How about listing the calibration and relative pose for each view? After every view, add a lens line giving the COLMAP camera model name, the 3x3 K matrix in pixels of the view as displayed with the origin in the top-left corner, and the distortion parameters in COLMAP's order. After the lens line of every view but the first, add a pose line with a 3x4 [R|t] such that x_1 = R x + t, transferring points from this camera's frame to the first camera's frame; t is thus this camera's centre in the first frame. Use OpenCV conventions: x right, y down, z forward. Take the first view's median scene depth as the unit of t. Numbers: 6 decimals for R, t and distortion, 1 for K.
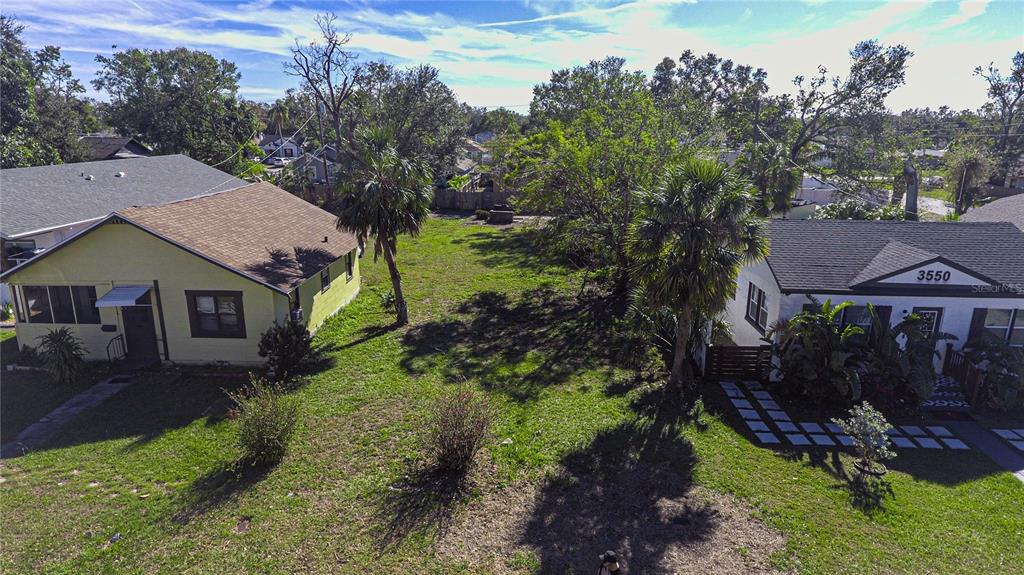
lens RADIAL K [[595.1, 0, 519.0], [0, 595.1, 286.5], [0, 0, 1]] dist [-0.003890, -0.002686]
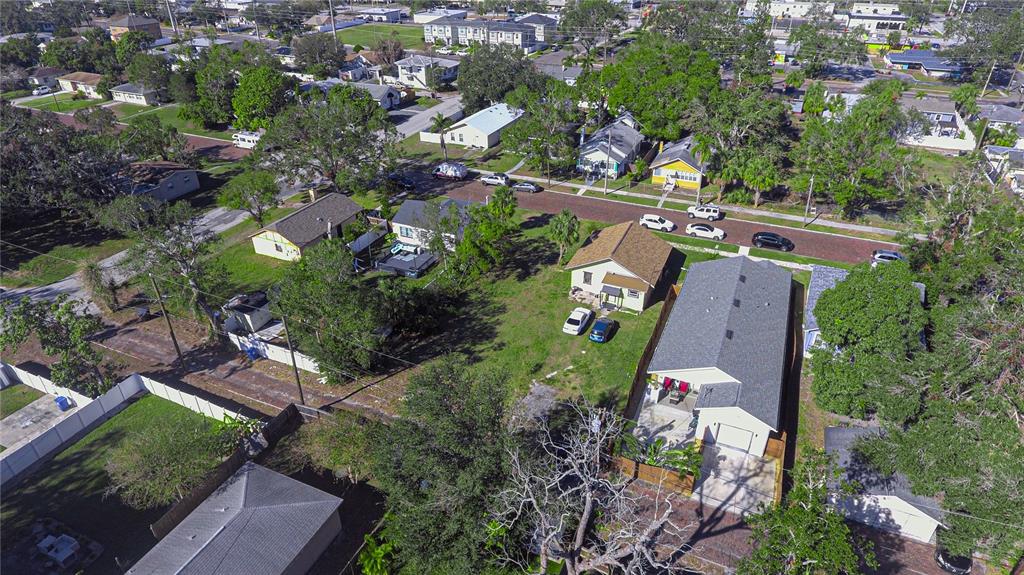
lens RADIAL K [[595.1, 0, 519.2], [0, 595.1, 287.4], [0, 0, 1]] dist [-0.003890, -0.002686]
pose [[-0.928724, -0.193666, 0.316173, -1.301842], [0.093294, 0.703244, 0.704800, -2.677925], [-0.358843, 0.684062, -0.635052, 4.084142]]
